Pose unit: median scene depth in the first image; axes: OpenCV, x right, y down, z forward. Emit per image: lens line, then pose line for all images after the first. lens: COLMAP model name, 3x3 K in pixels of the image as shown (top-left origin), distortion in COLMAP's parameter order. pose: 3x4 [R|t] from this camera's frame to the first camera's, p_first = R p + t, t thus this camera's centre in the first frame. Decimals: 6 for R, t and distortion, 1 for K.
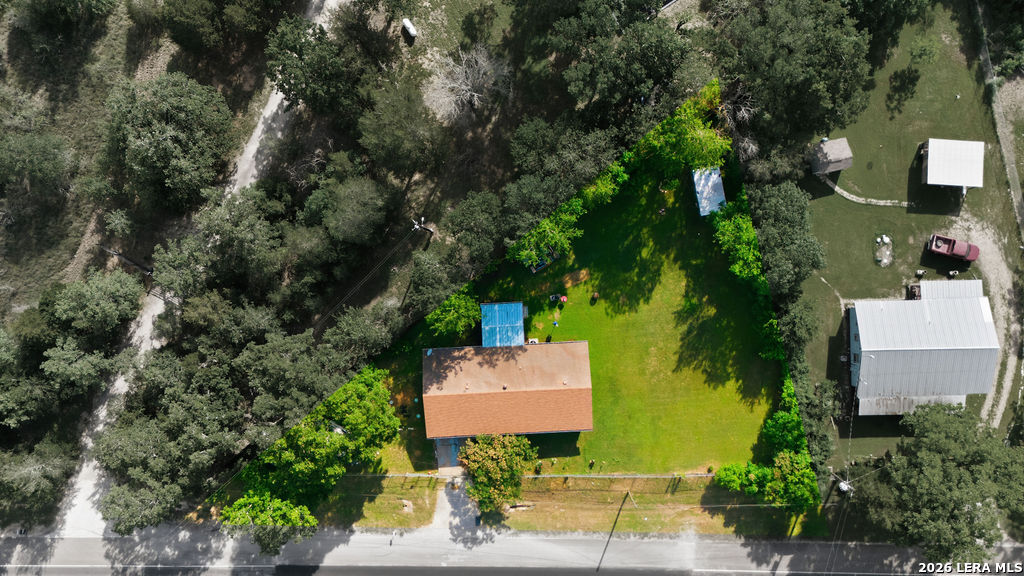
lens RADIAL K [[755.4, 0, 512.0], [0, 755.4, 288.0], [0, 0, 1]] dist [0.087387, -0.111371]
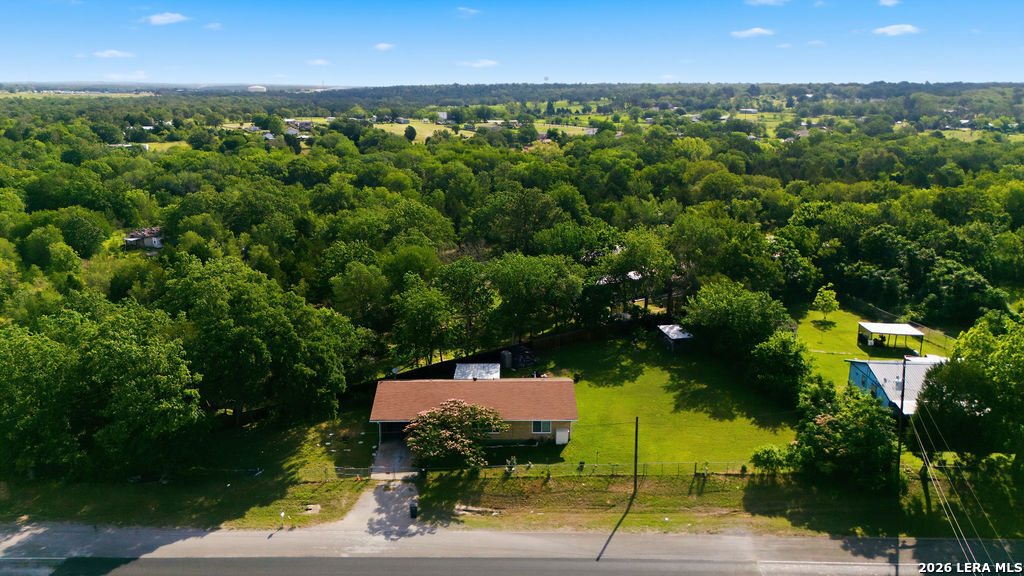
lens RADIAL K [[755.4, 0, 512.0], [0, 755.4, 288.0], [0, 0, 1]] dist [0.087387, -0.111371]
pose [[0.998814, 0.028394, -0.039548, 0.062349], [-0.045336, 0.246318, -0.968128, 0.905468], [-0.017747, 0.968773, 0.247313, 0.648830]]
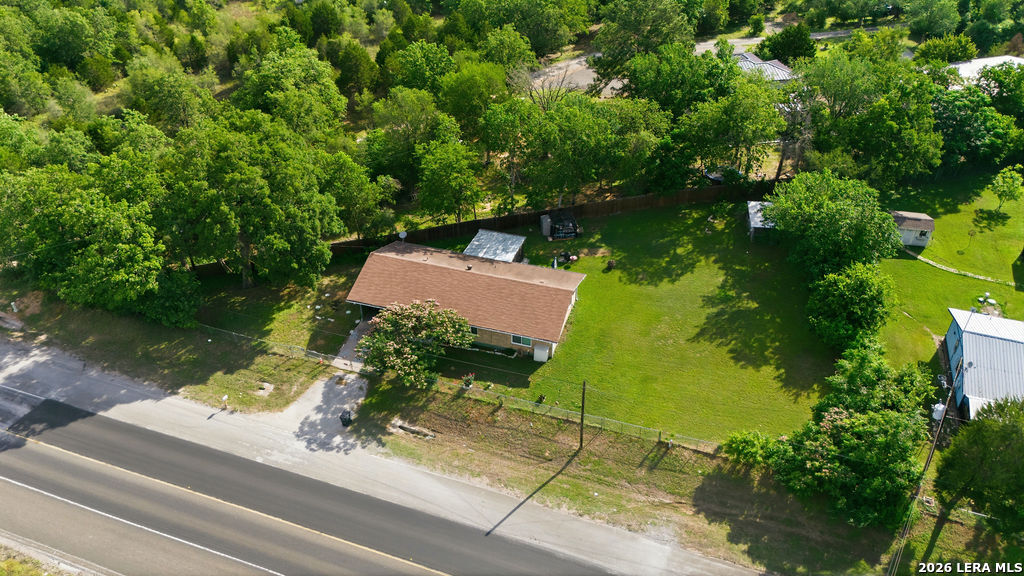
lens RADIAL K [[755.4, 0, 512.0], [0, 755.4, 288.0], [0, 0, 1]] dist [0.087387, -0.111371]
pose [[0.933015, 0.221938, -0.283241, 0.247744], [-0.359476, 0.539655, -0.761282, 0.692539], [-0.016105, 0.812106, 0.583288, 0.531602]]
